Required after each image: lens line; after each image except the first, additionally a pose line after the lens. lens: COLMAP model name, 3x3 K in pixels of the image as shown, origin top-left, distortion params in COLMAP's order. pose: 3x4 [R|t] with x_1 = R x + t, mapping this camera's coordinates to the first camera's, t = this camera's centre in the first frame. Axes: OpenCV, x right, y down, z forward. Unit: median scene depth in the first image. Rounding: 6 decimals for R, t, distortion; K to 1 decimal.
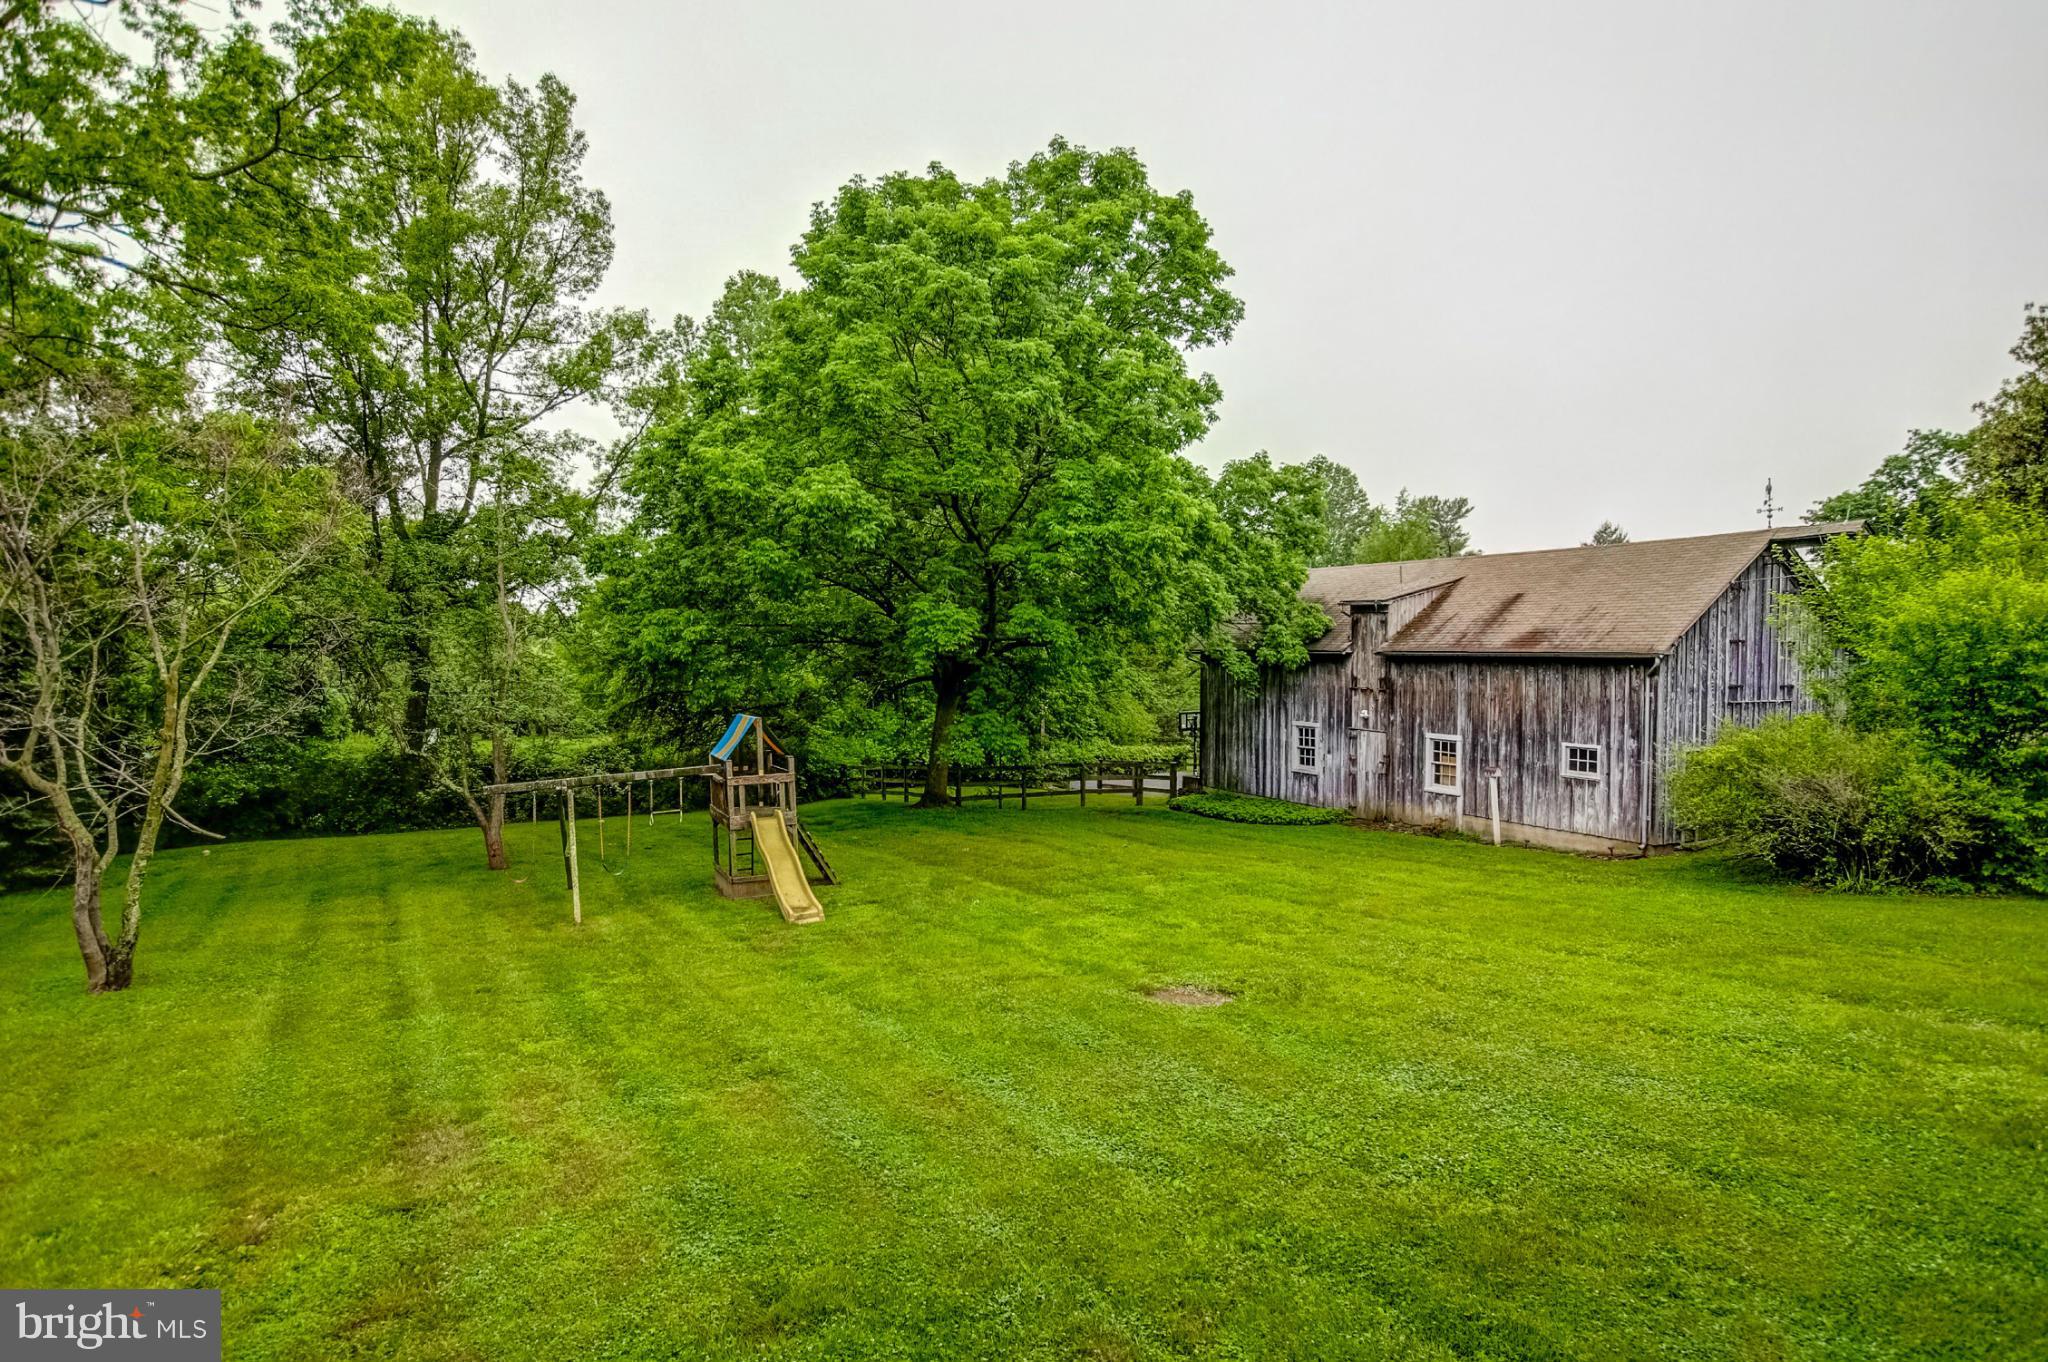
lens RADIAL K [[936.7, 0, 1016.8], [0, 936.7, 680.5], [0, 0, 1]] dist [-0.015246, 0.001806]
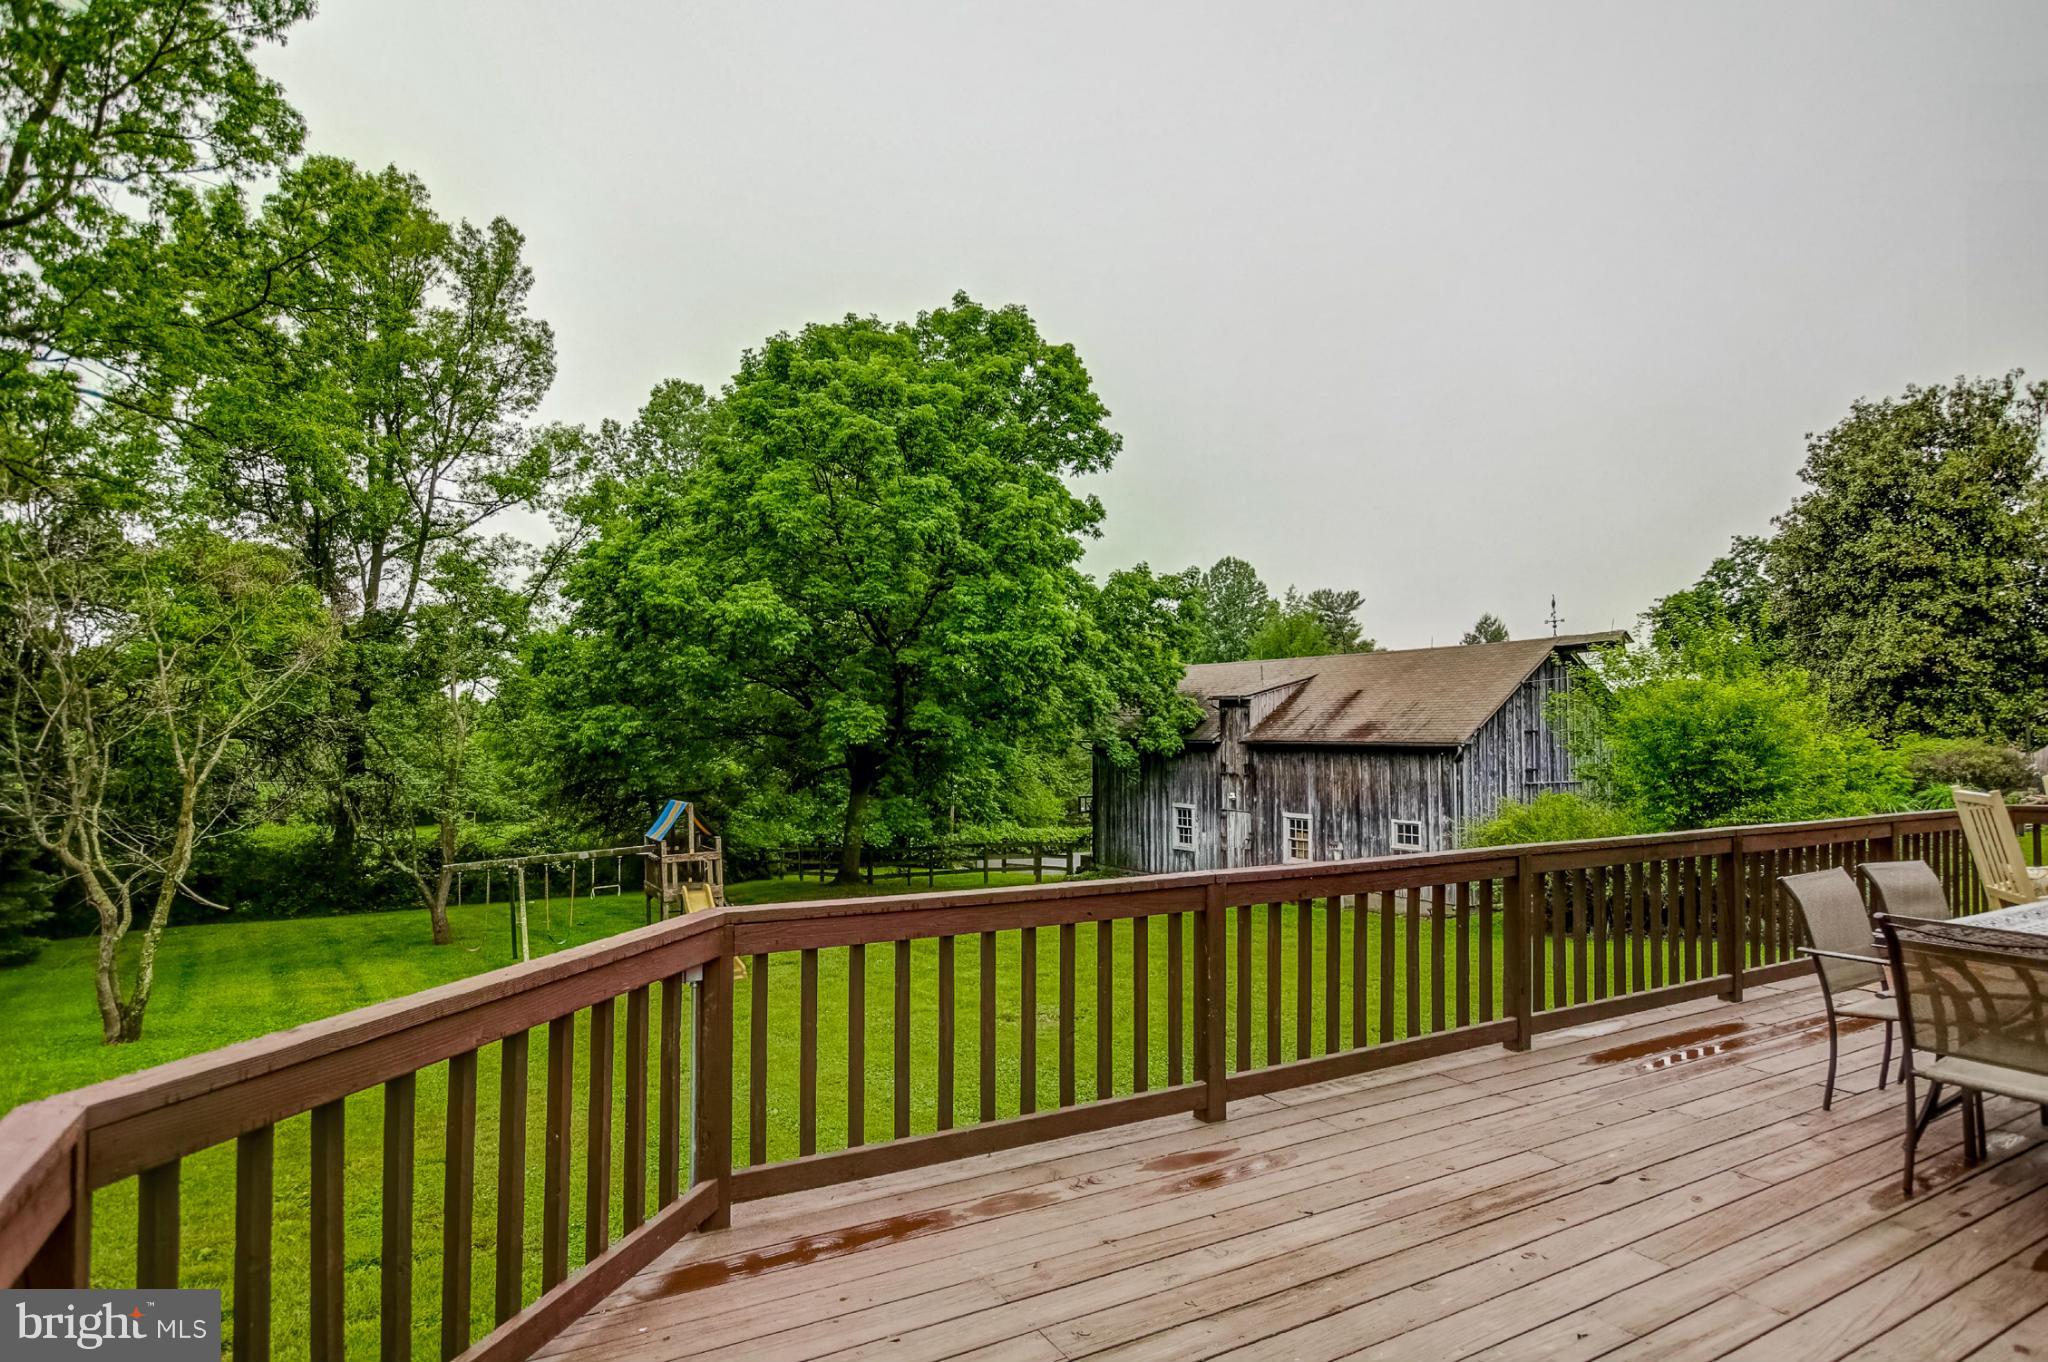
lens RADIAL K [[1144.9, 0, 1052.0], [0, 1144.9, 677.9], [0, 0, 1]] dist [-0.025348, 0.002590]
pose [[0.997610, -0.000652, 0.069087, 0.060364], [0.005406, 0.997627, -0.068640, -0.012953], [-0.068879, 0.068850, 0.995246, -0.373478]]
